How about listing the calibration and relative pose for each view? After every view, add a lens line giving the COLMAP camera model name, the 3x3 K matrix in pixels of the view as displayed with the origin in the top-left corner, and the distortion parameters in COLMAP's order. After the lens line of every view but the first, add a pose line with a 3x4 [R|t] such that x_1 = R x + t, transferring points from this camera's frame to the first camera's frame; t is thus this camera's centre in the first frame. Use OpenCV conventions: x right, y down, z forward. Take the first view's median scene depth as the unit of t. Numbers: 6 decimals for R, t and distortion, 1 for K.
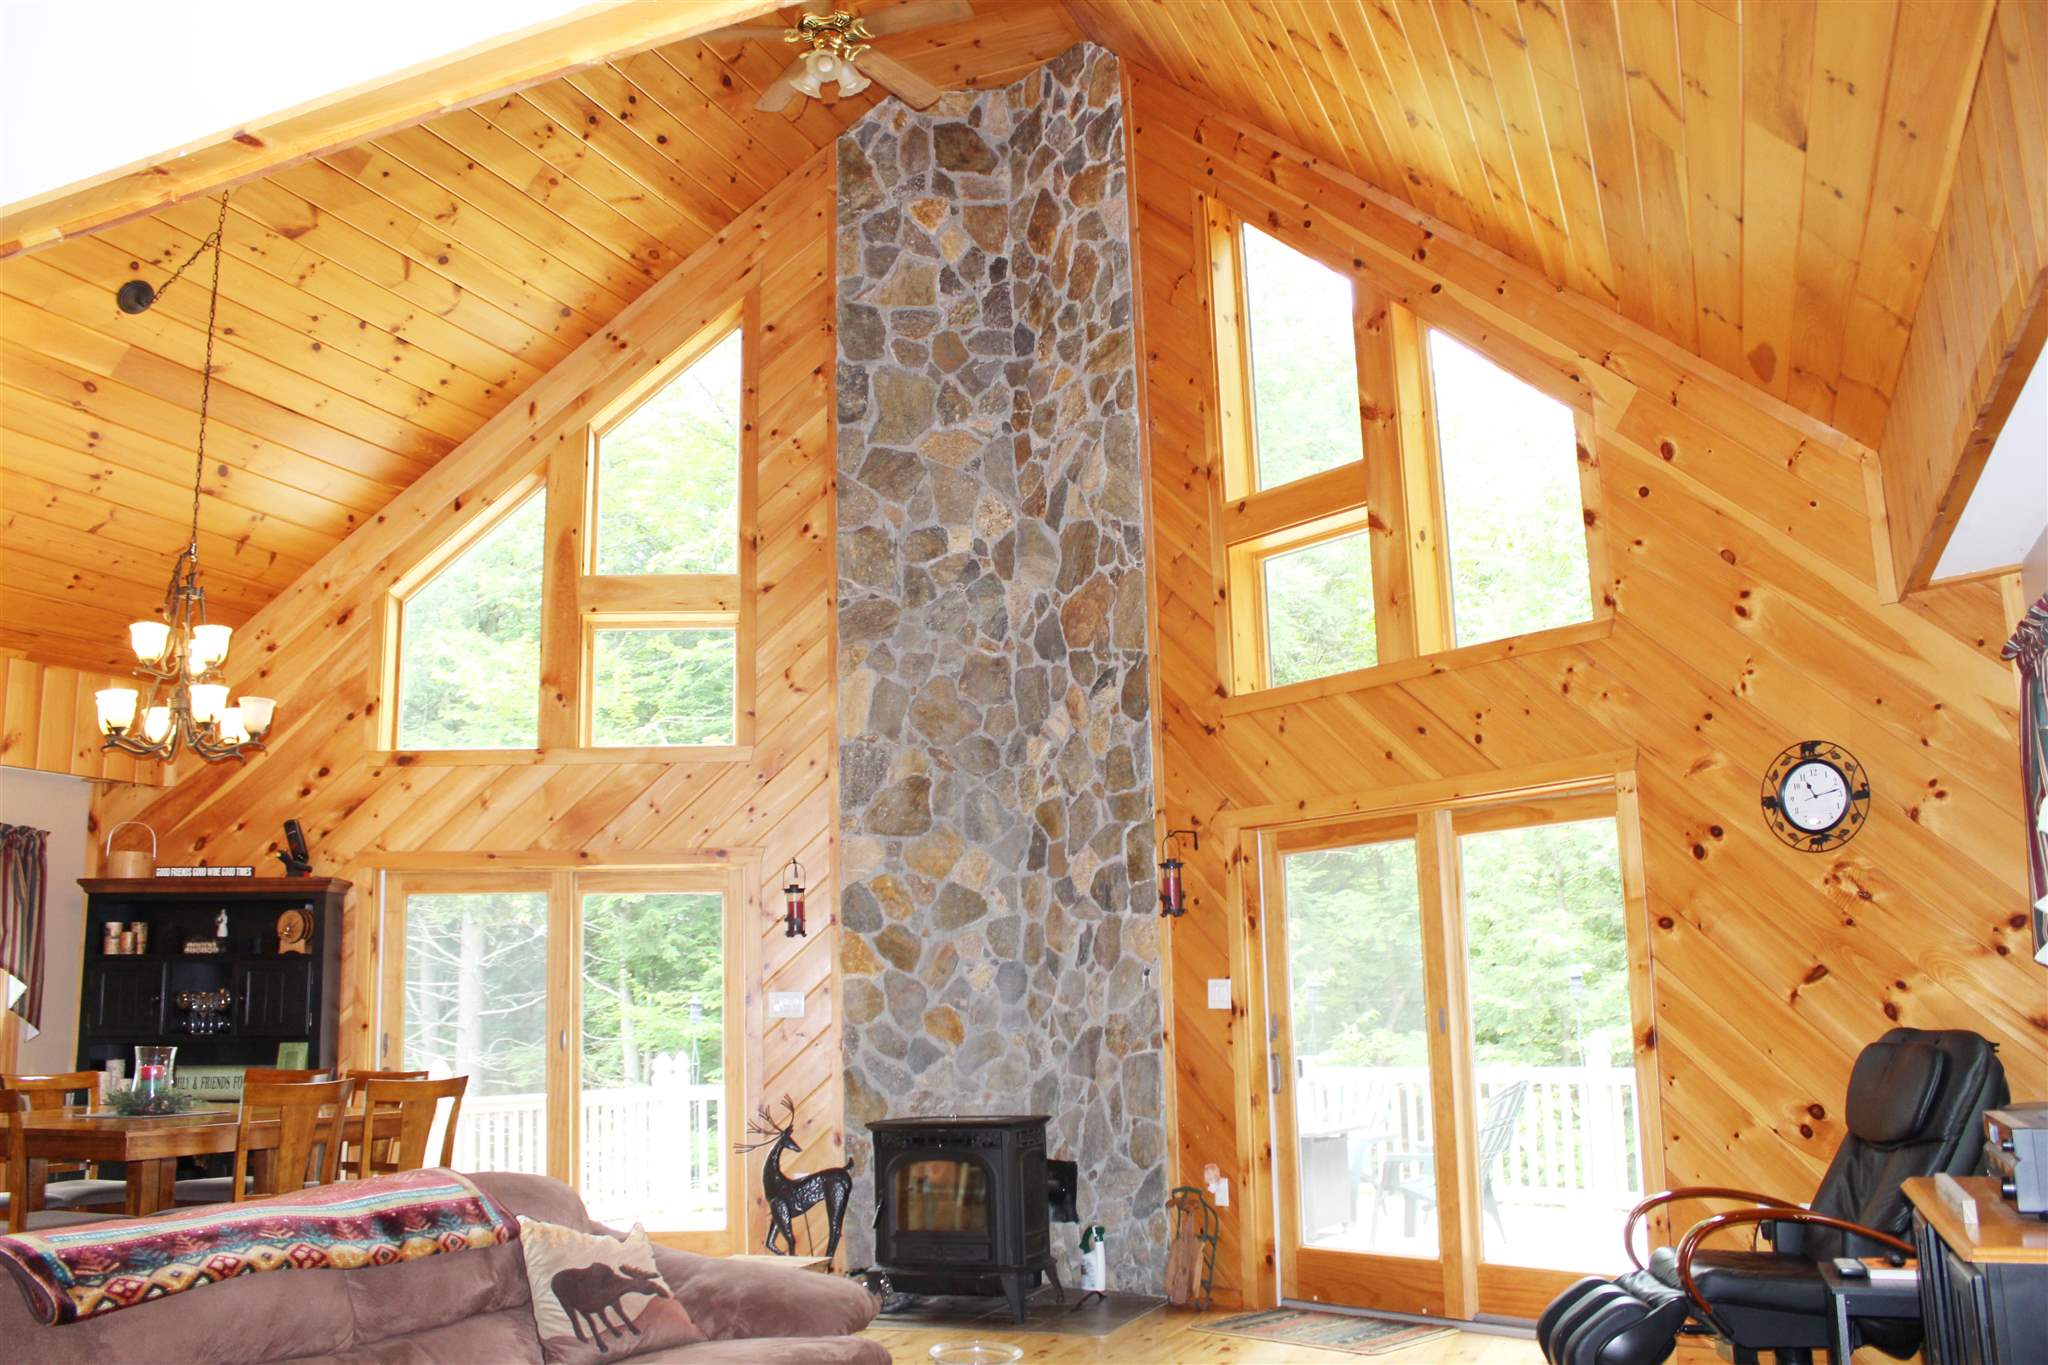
lens RADIAL K [[1700.8, 0, 1018.6], [0, 1700.8, 696.2], [0, 0, 1]] dist [-0.170846, 0.152473]
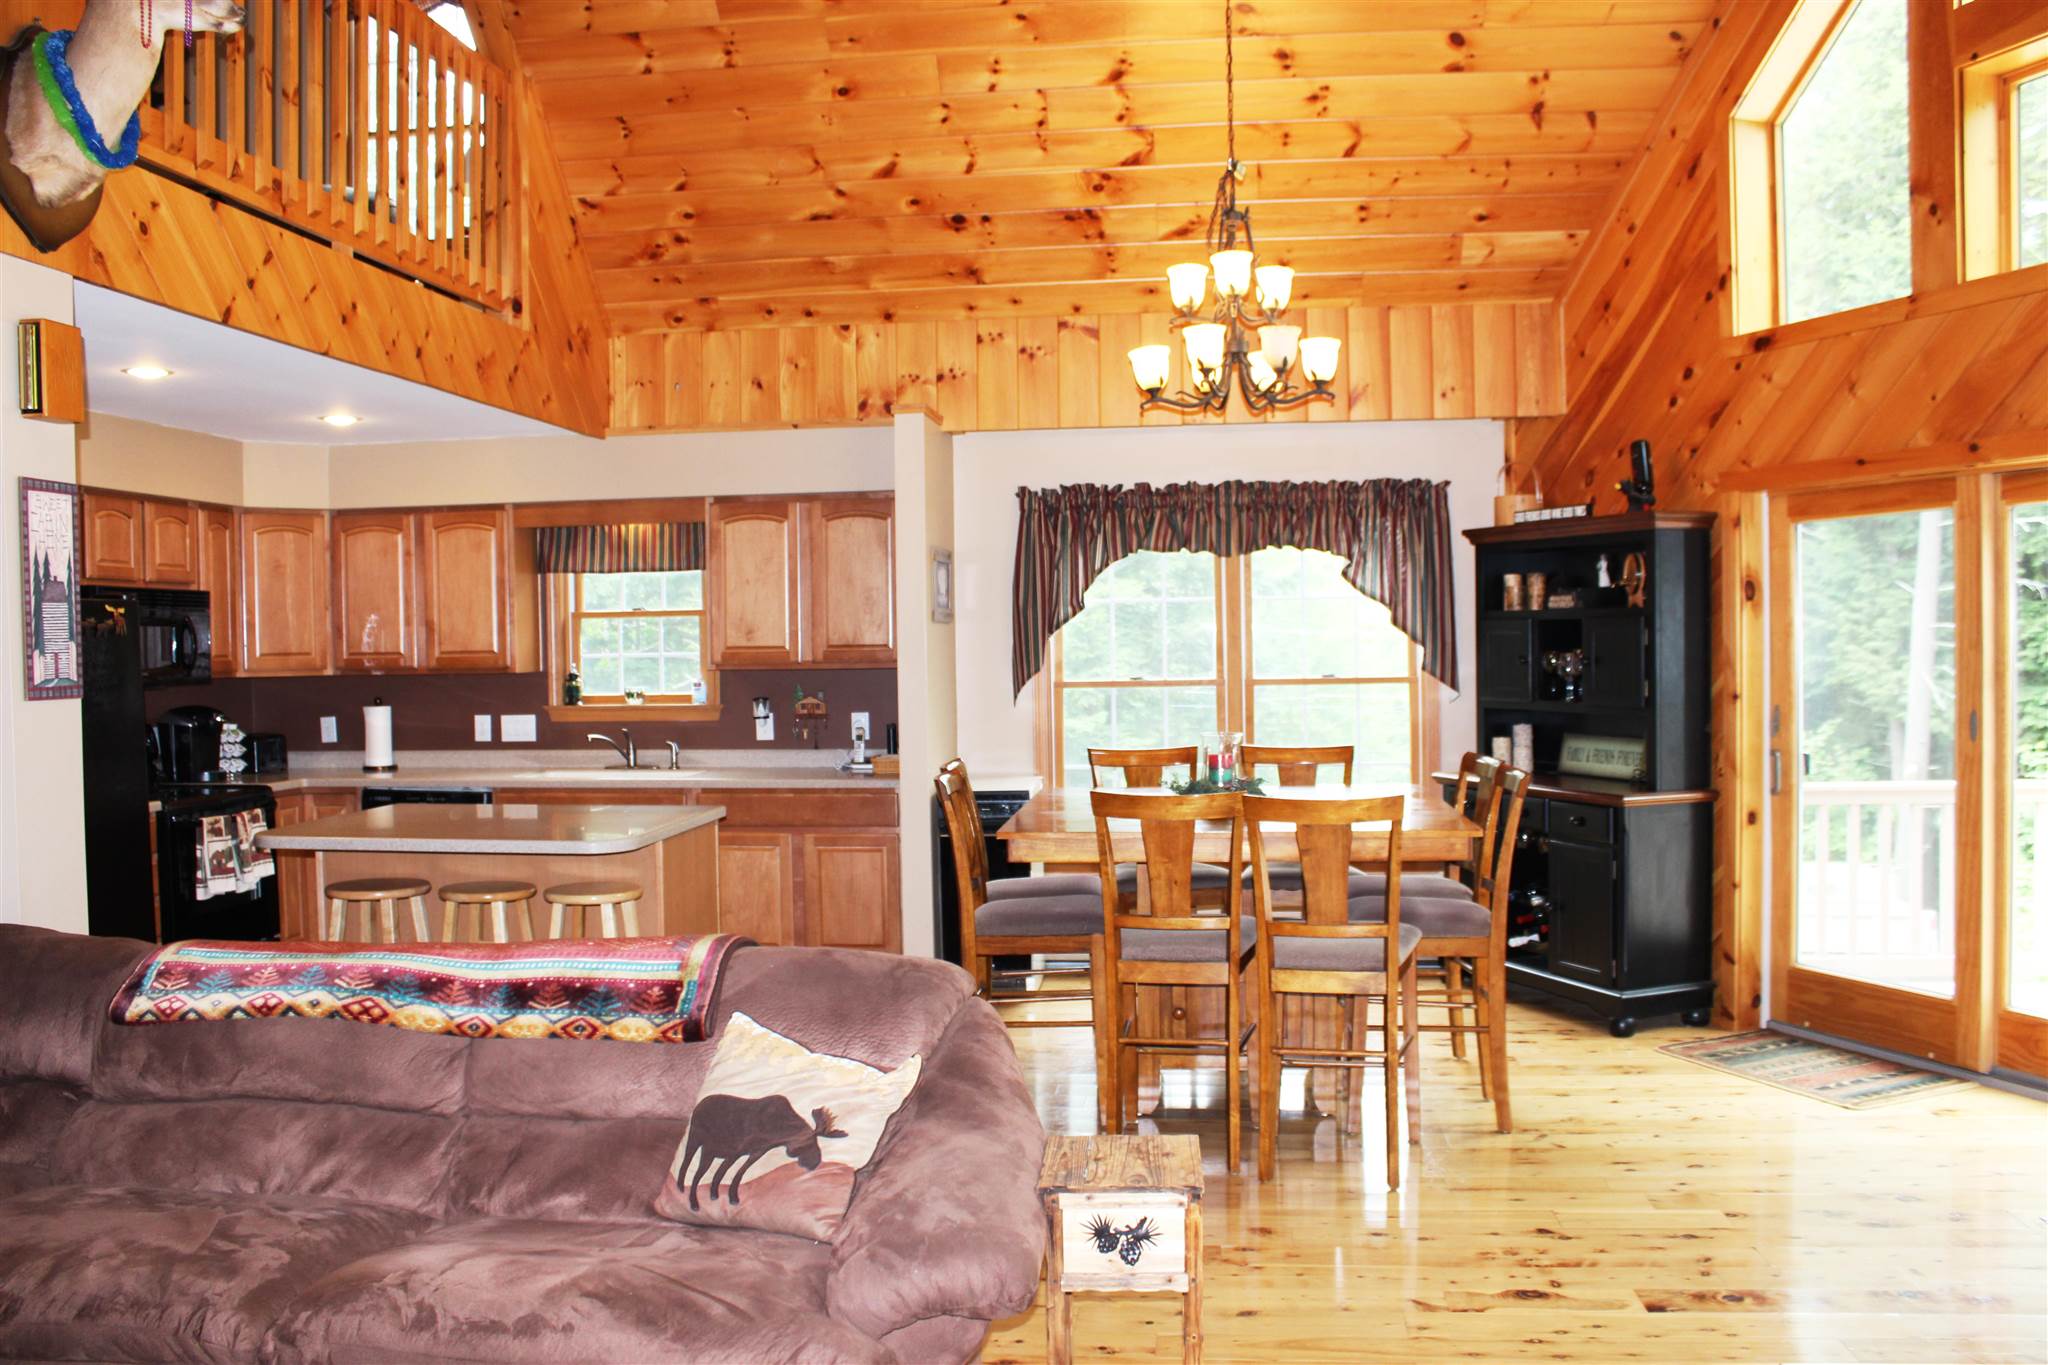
lens RADIAL K [[1688.9, 0, 1016.5], [0, 1688.9, 692.3], [0, 0, 1]] dist [-0.163398, 0.148048]
pose [[0.279631, 0.050449, -0.958781, 0.243275], [0.186712, 0.976696, 0.105847, 0.051436], [0.941778, -0.208614, 0.263695, 0.465830]]
